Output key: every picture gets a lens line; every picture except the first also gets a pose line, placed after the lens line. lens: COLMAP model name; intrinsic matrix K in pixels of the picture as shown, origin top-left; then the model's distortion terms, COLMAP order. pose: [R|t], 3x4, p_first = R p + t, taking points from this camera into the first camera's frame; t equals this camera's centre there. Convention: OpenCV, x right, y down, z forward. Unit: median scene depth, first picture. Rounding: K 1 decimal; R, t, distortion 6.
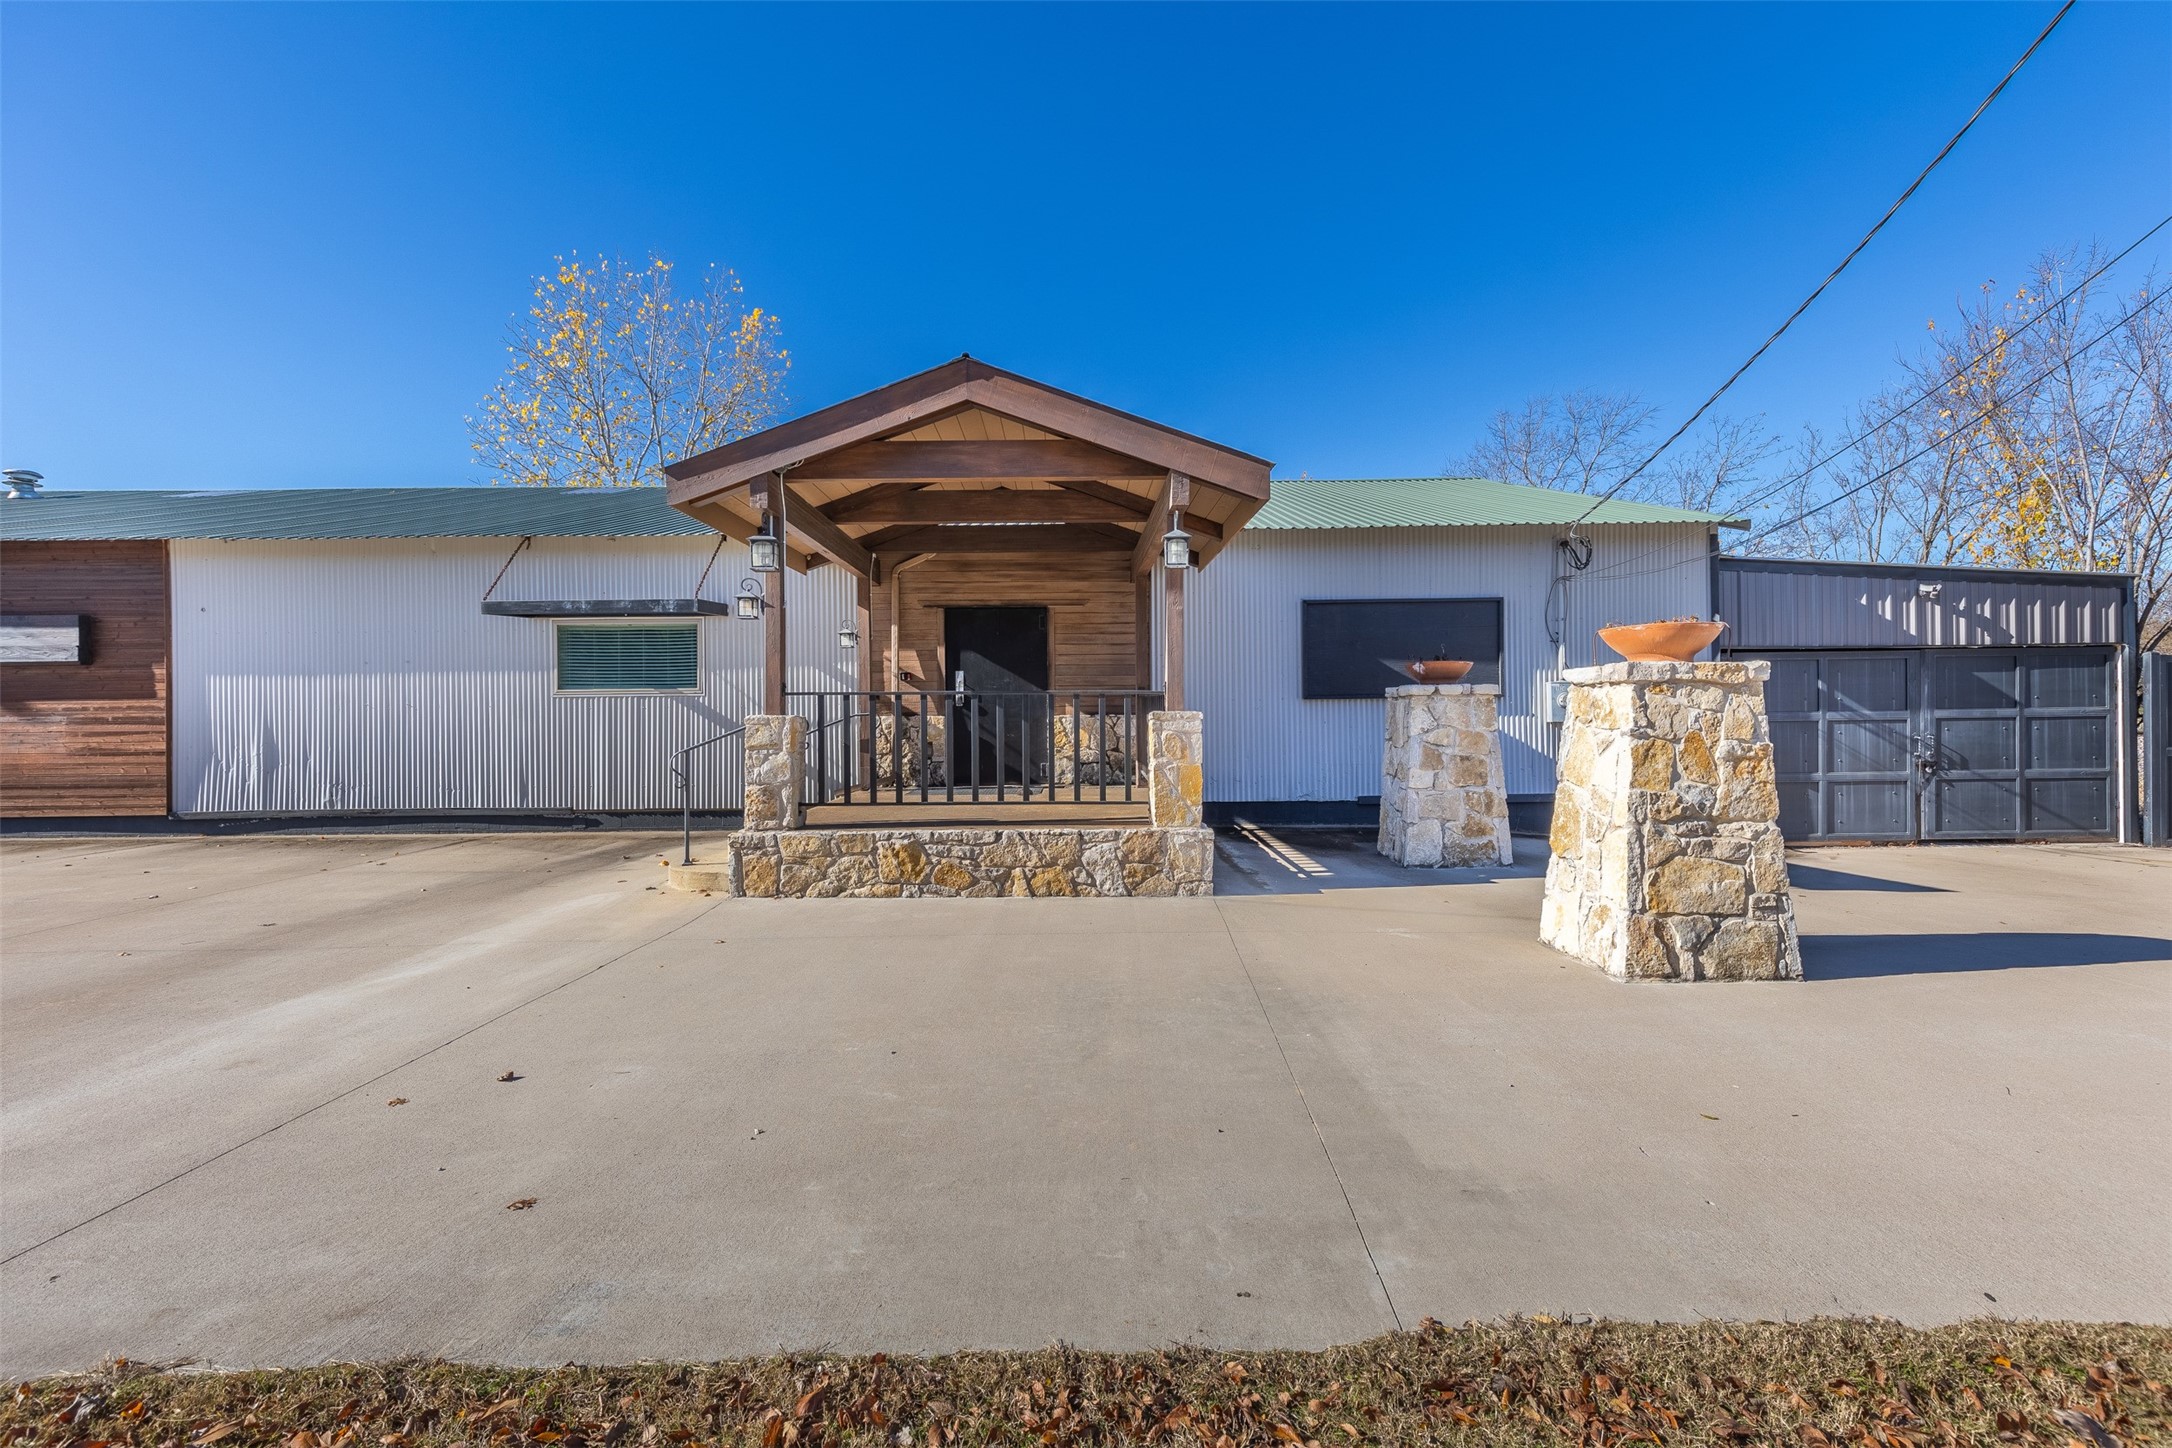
lens RADIAL K [[987.0, 0, 1100.3], [0, 987.0, 714.3], [0, 0, 1]] dist [0.003700, 0.000368]
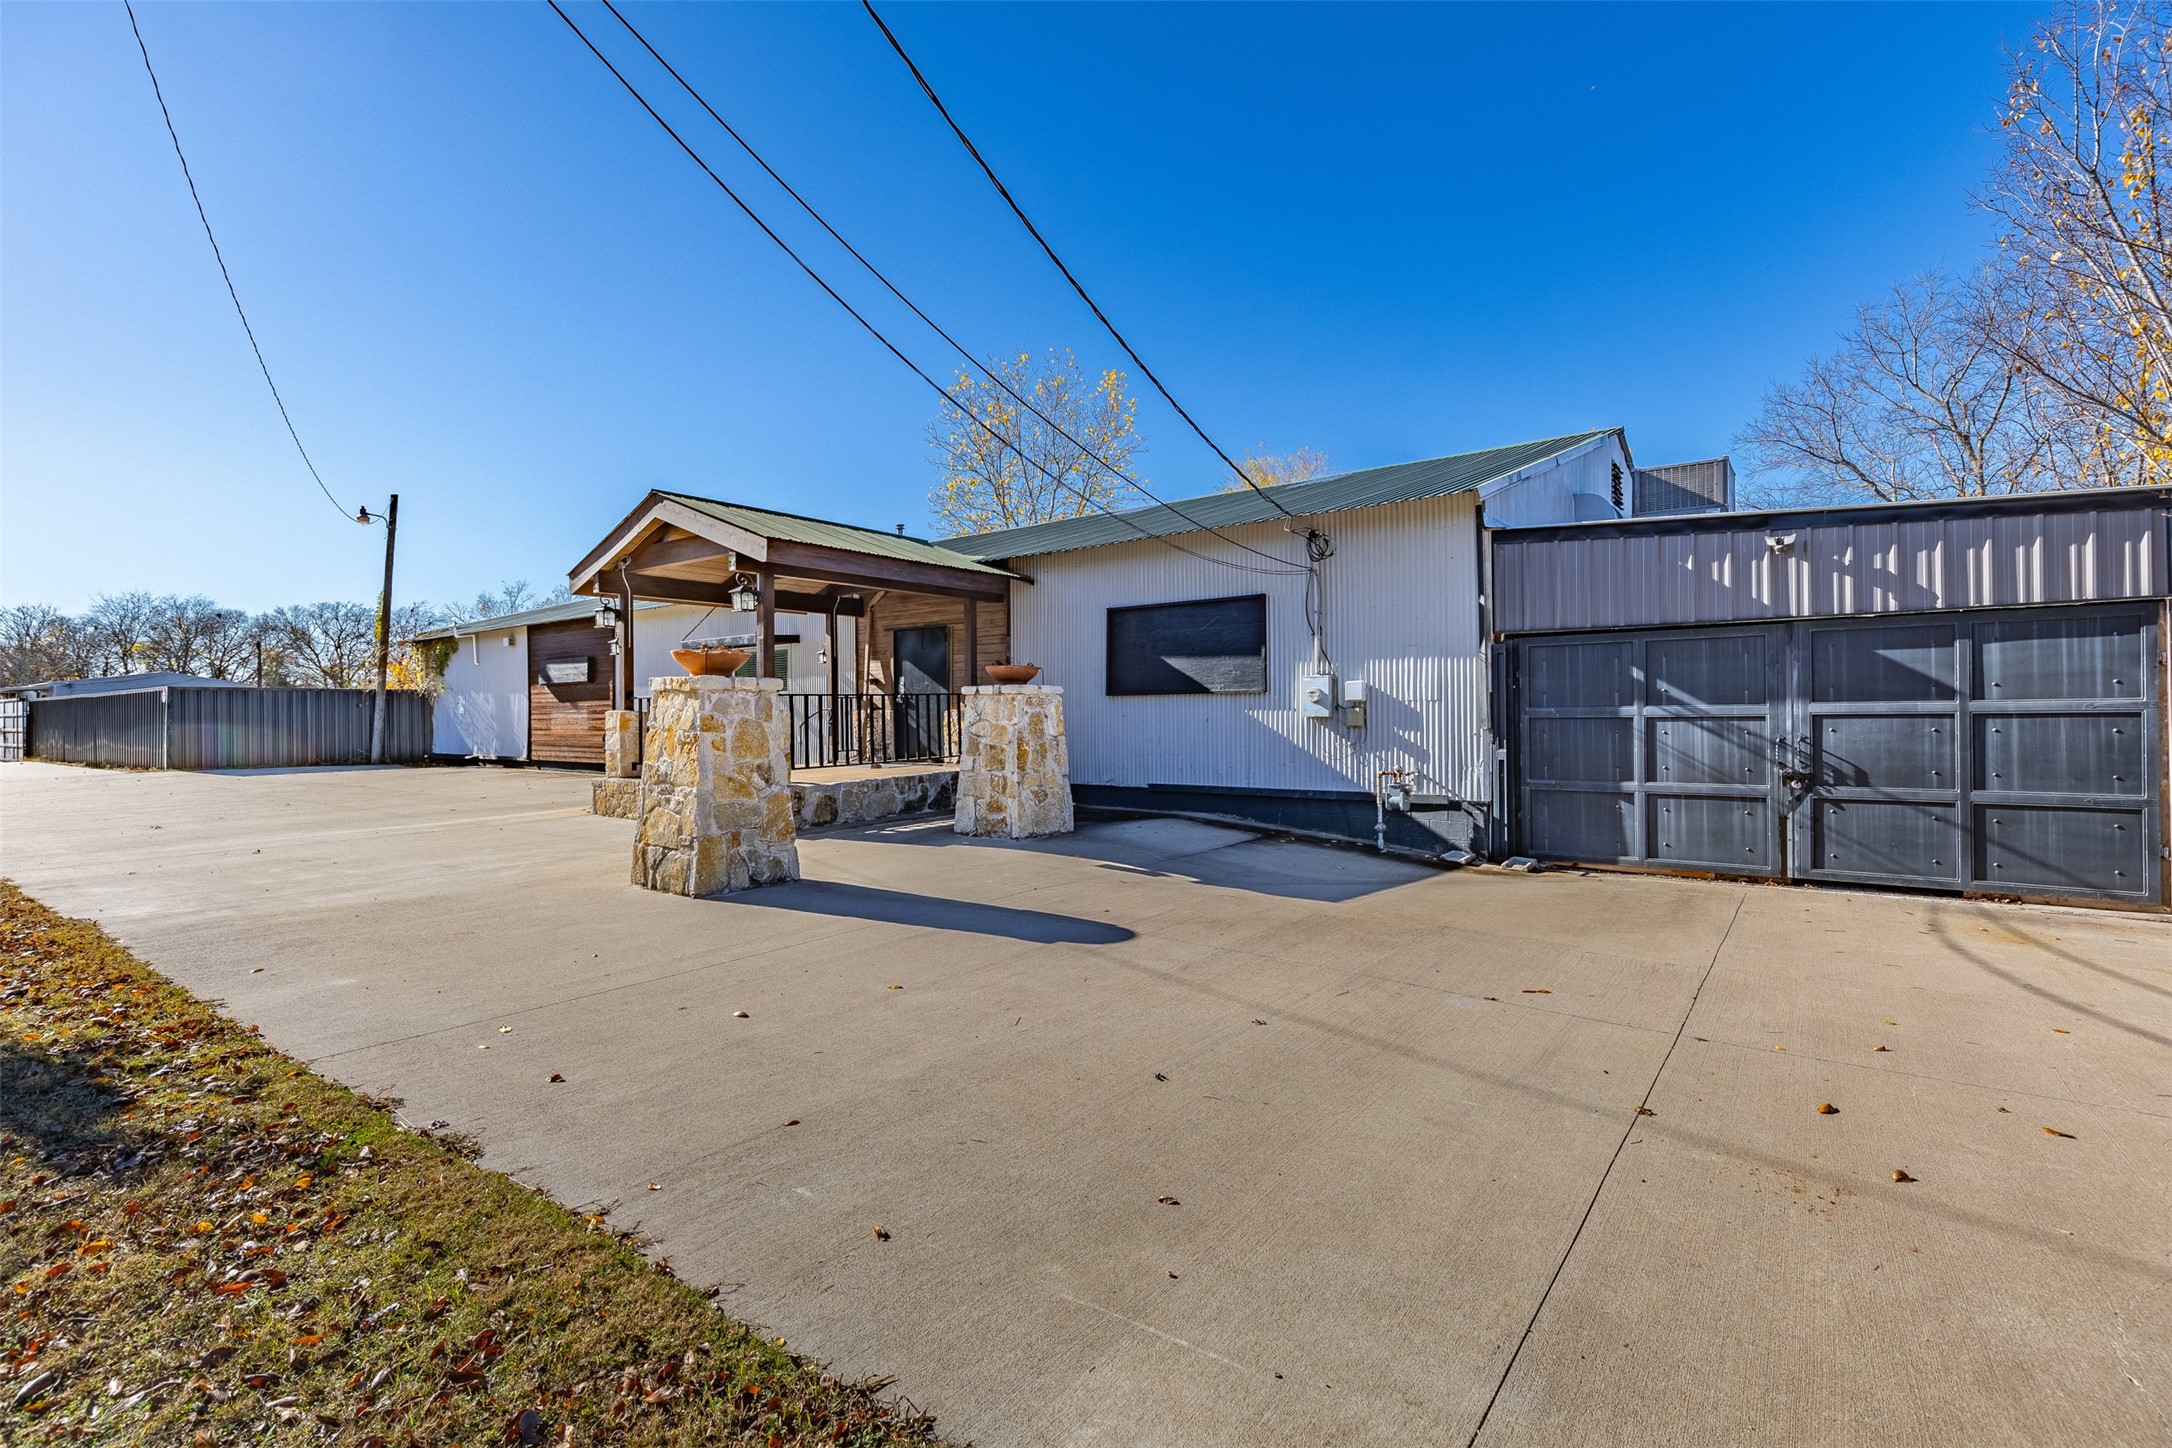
lens RADIAL K [[987.0, 0, 1100.3], [0, 987.0, 714.3], [0, 0, 1]] dist [0.003700, 0.000368]
pose [[0.793237, 0.003692, -0.608901, 0.895975], [0.001863, 0.999962, 0.008491, -0.003690], [0.608910, -0.007870, 0.793200, 0.098306]]
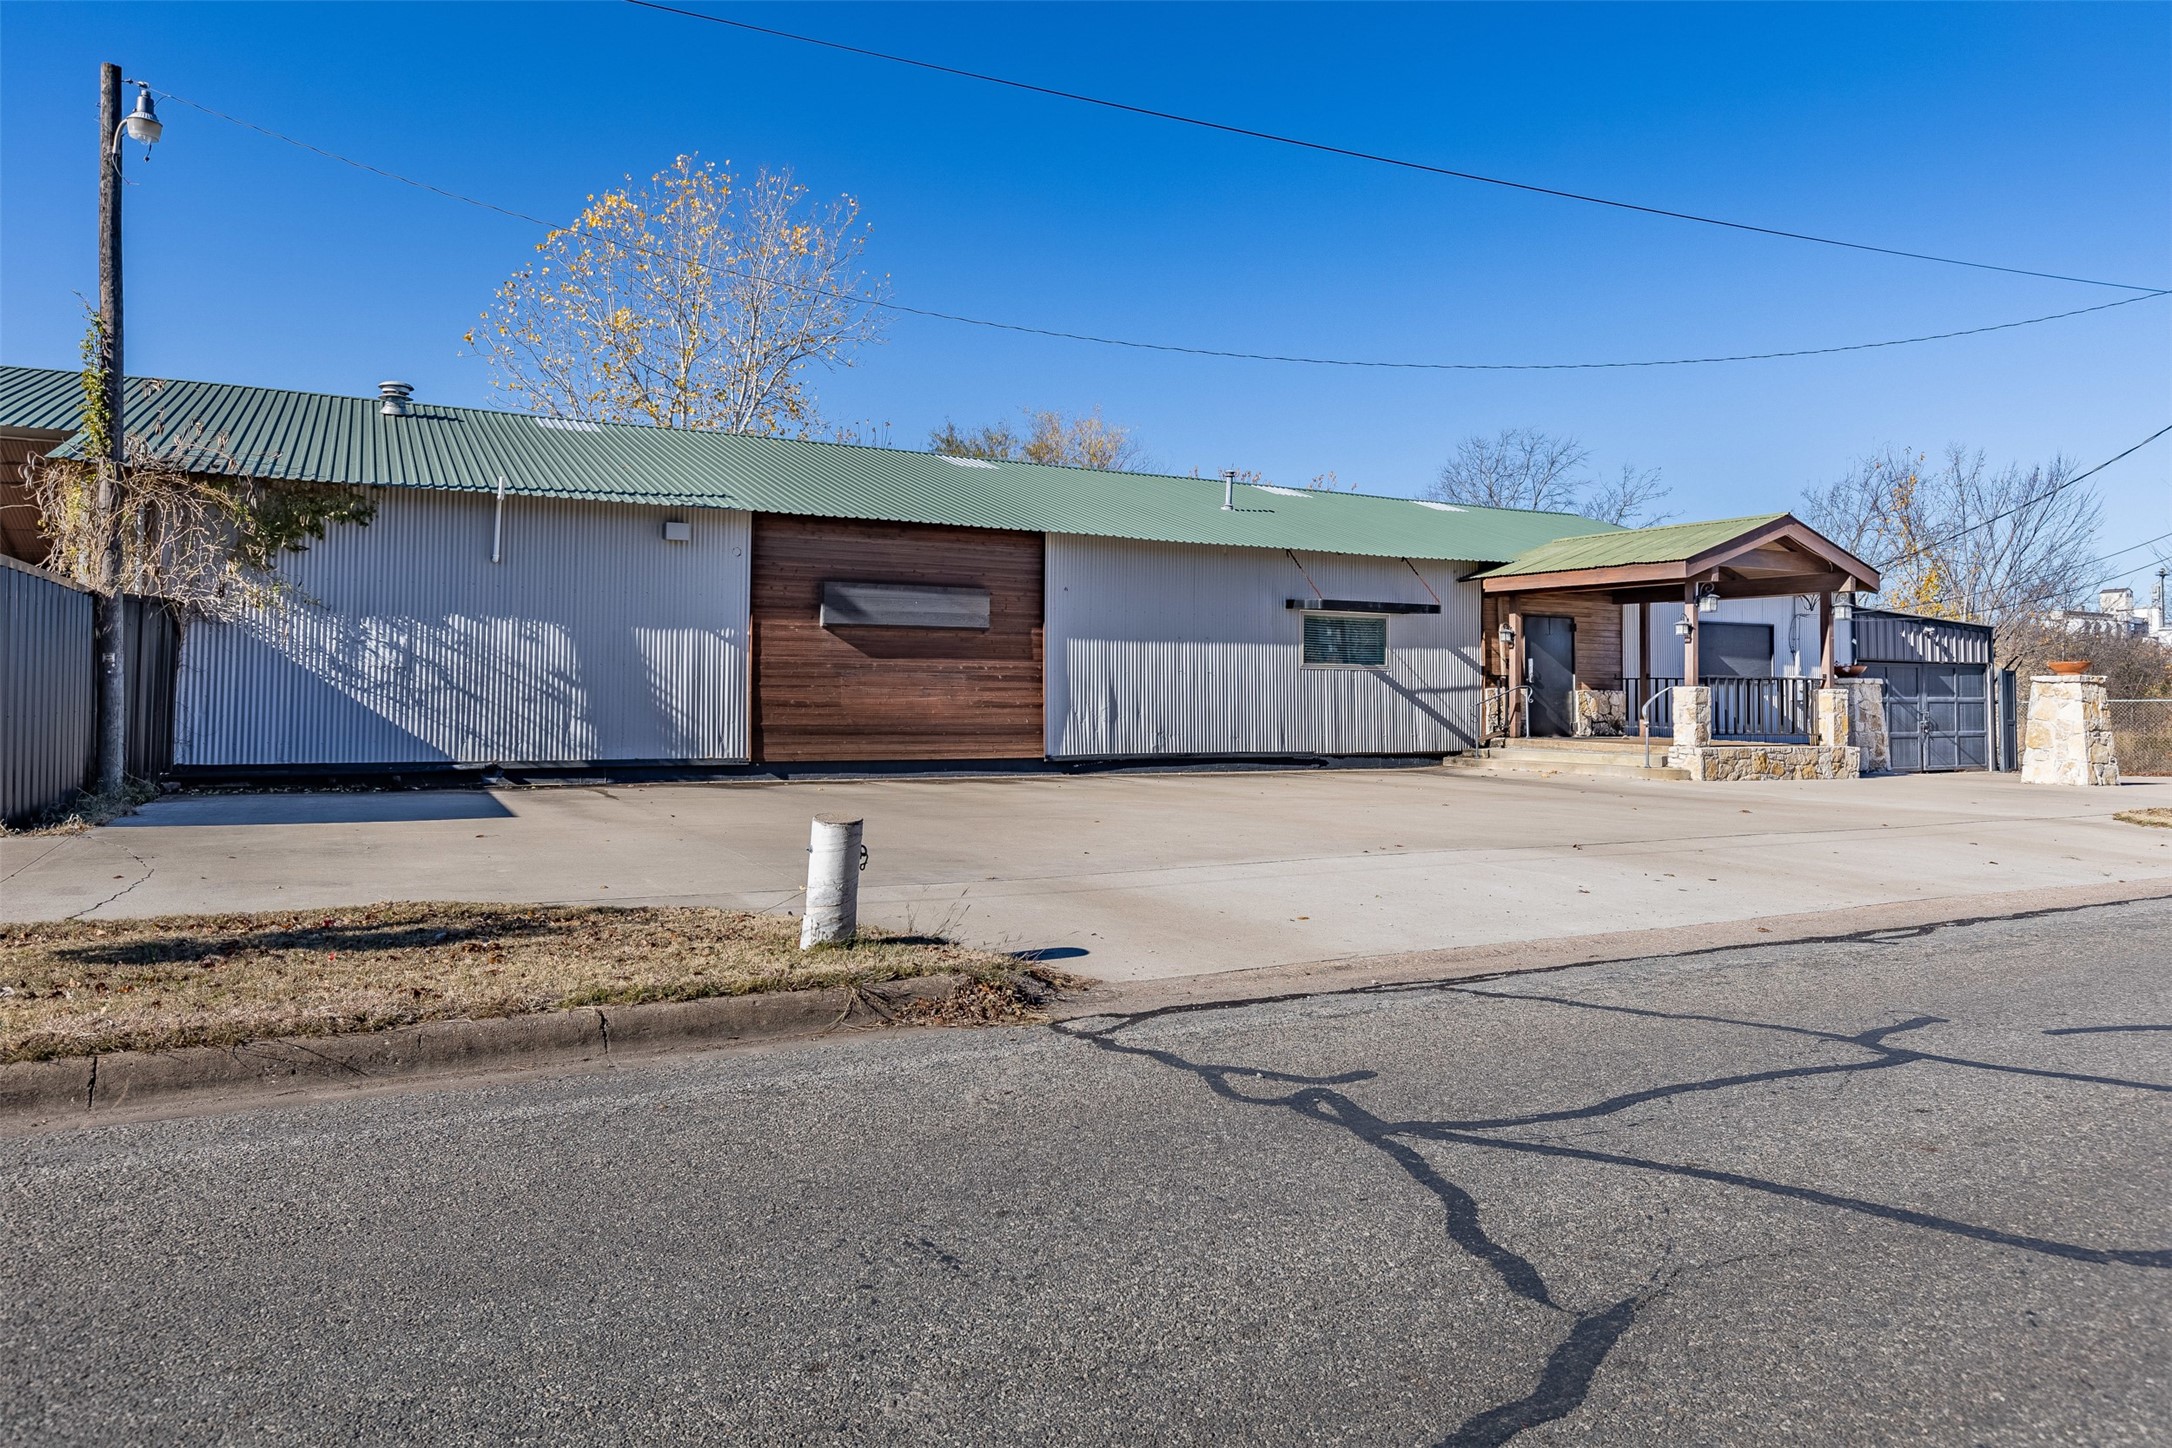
lens RADIAL K [[1414.8, 0, 1083.3], [0, 1414.8, 619.7], [0, 0, 1]] dist [-0.000635, 0.000149]
pose [[0.885085, 0.043604, 0.463383, -1.723377], [-0.017493, 0.998015, -0.060499, 0.038052], [-0.465101, 0.045440, 0.884090, -0.559626]]
